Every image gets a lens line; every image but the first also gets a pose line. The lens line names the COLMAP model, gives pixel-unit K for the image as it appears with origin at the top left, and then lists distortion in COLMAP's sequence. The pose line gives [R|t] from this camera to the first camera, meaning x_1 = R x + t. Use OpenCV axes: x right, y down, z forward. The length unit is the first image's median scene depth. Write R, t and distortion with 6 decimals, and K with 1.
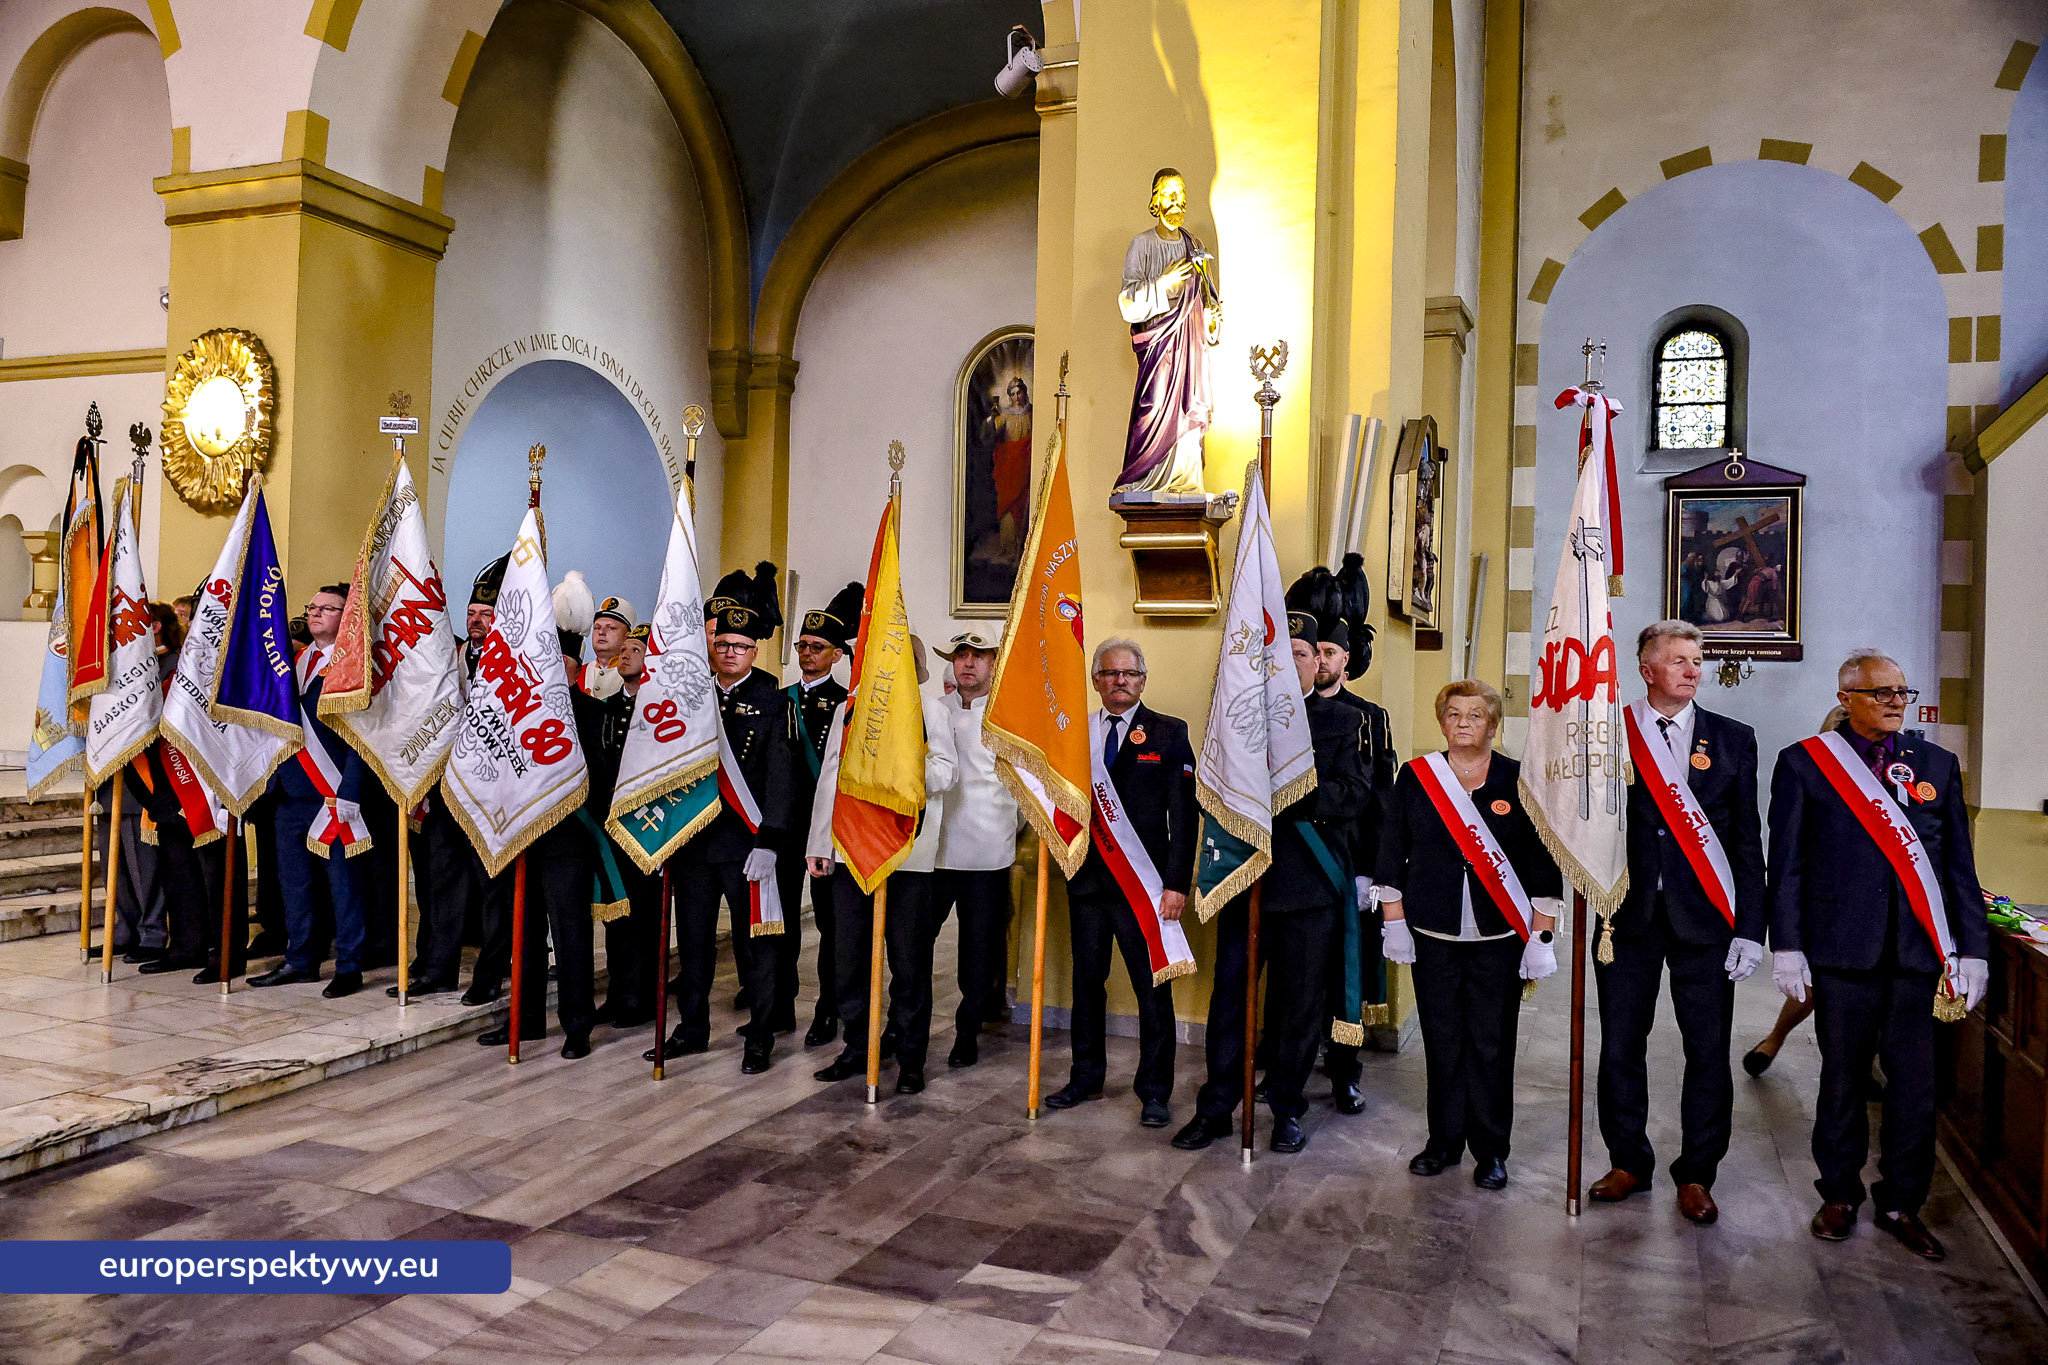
lens RADIAL K [[1517.5, 0, 1023.1], [0, 1517.5, 683.4], [0, 0, 1]] dist [0.007840, 0.002451]
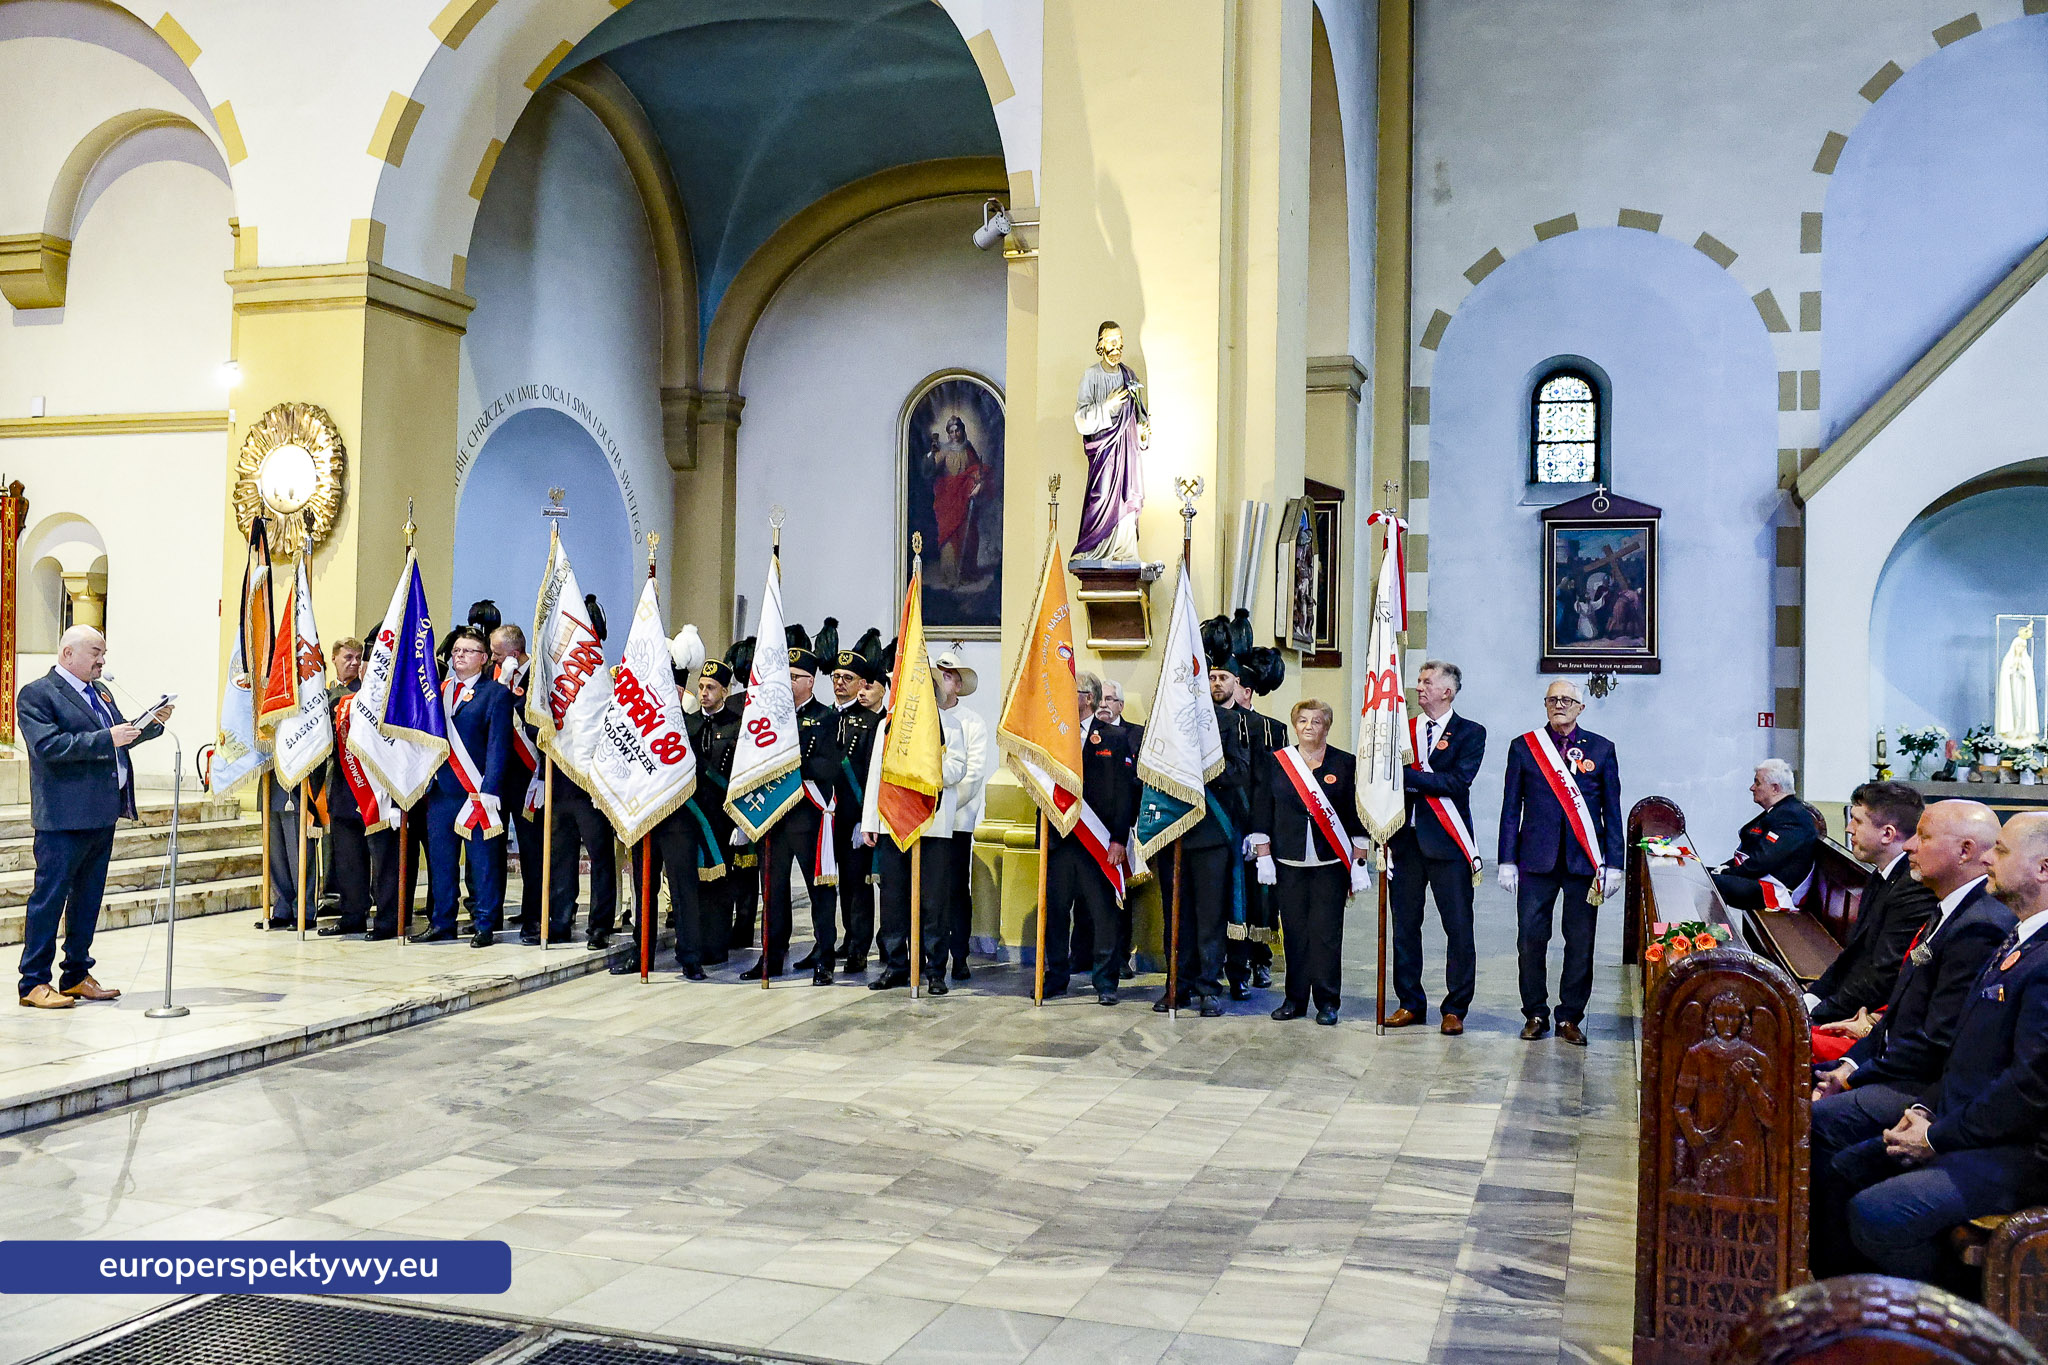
lens RADIAL K [[1878.9, 0, 1024.3], [0, 1878.9, 681.6], [0, 0, 1]] dist [-0.001569, 0.000992]
pose [[0.997491, -0.009364, 0.070176, -0.070802], [0.009924, 0.999922, -0.007629, -0.003986], [-0.070099, 0.008306, 0.997505, -0.463585]]
